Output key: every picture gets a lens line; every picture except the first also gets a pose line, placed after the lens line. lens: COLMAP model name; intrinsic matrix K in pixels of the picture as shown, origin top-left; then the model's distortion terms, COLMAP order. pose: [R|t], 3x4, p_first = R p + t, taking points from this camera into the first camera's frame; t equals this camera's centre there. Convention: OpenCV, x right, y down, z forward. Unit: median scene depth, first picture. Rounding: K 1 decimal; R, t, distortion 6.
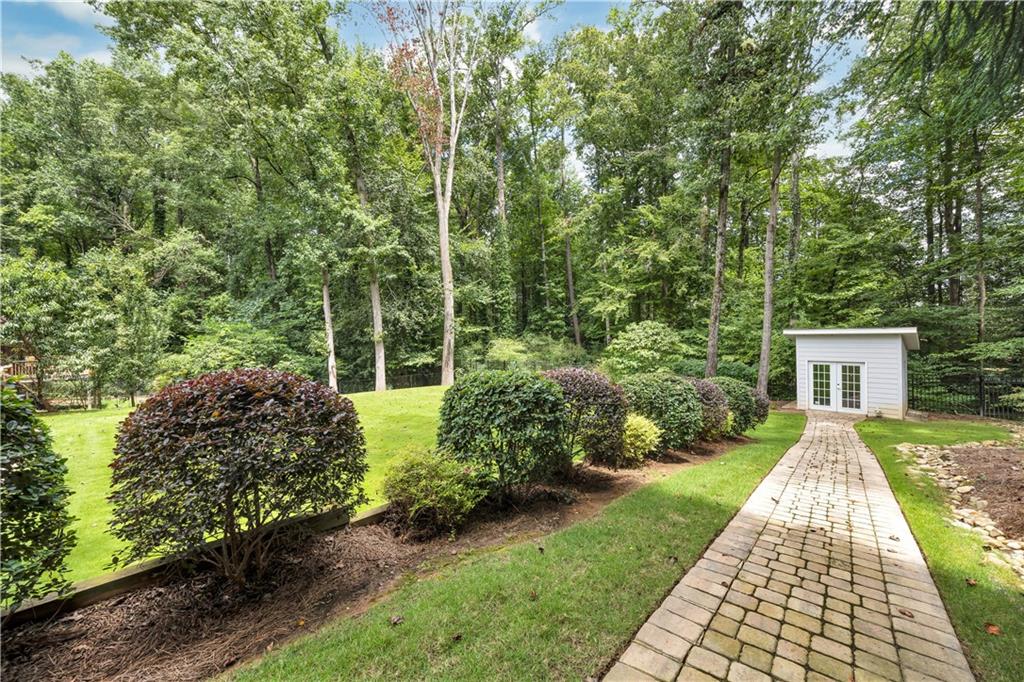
lens RADIAL K [[398.9, 0, 512.0], [0, 398.9, 341.0], [0, 0, 1]] dist [-0.000030, -0.000007]
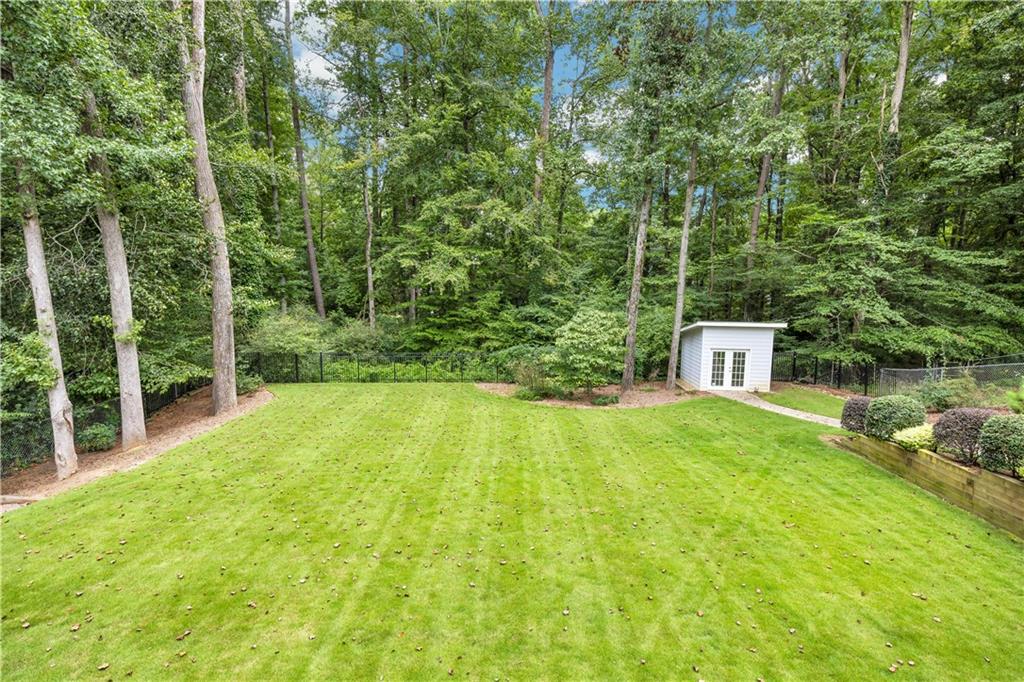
lens RADIAL K [[512.3, 0, 513.1], [0, 512.3, 338.3], [0, 0, 1]] dist [-0.001127, -0.000497]
pose [[0.703050, -0.050361, 0.709355, -0.723399], [-0.016242, 0.996092, 0.086816, -0.101763], [-0.710955, -0.072557, 0.699484, 0.392955]]
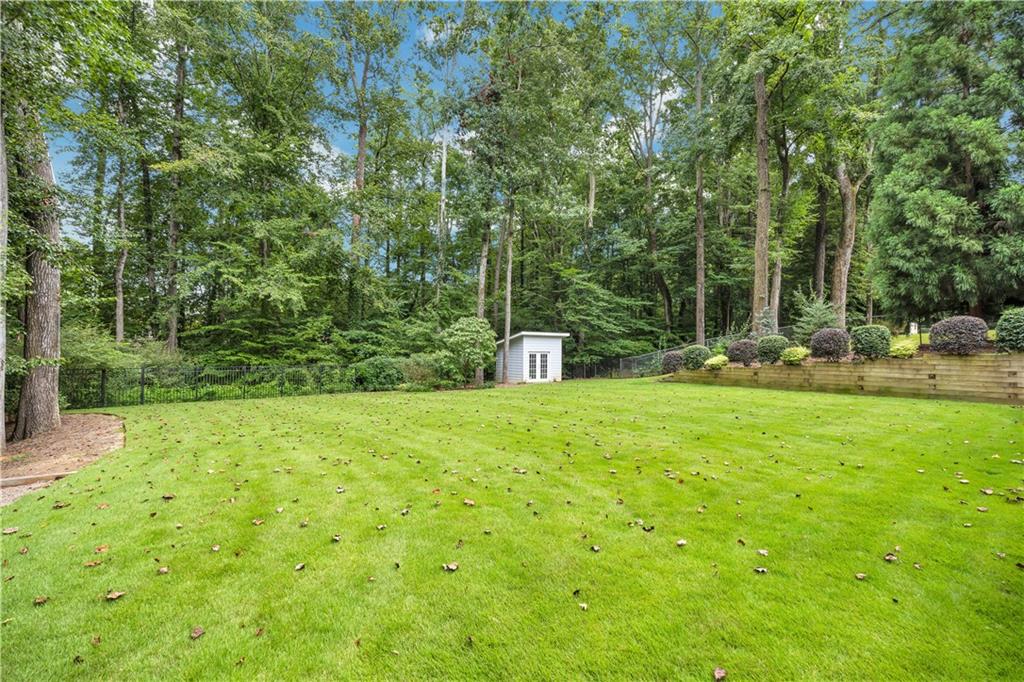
lens RADIAL K [[435.6, 0, 510.1], [0, 435.6, 337.0], [0, 0, 1]] dist [-0.002653, -0.000632]
pose [[0.119944, 0.058342, 0.991065, -1.023885], [0.008054, 0.998182, -0.059735, 0.097888], [-0.992748, 0.015147, 0.119256, 0.898991]]
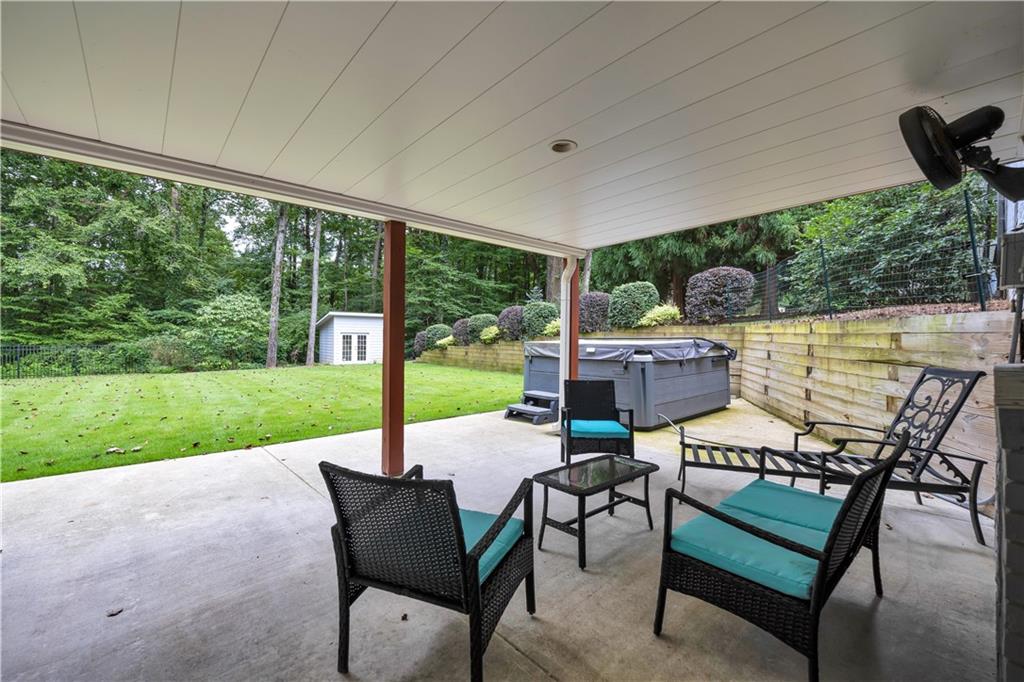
lens RADIAL K [[428.9, 0, 513.8], [0, 428.9, 338.0], [0, 0, 1]] dist [-0.003388, -0.000306]
pose [[0.064830, 0.023580, 0.997618, -0.892228], [0.005466, 0.999697, -0.023984, 0.117536], [-0.997881, 0.007008, 0.064682, 0.238373]]
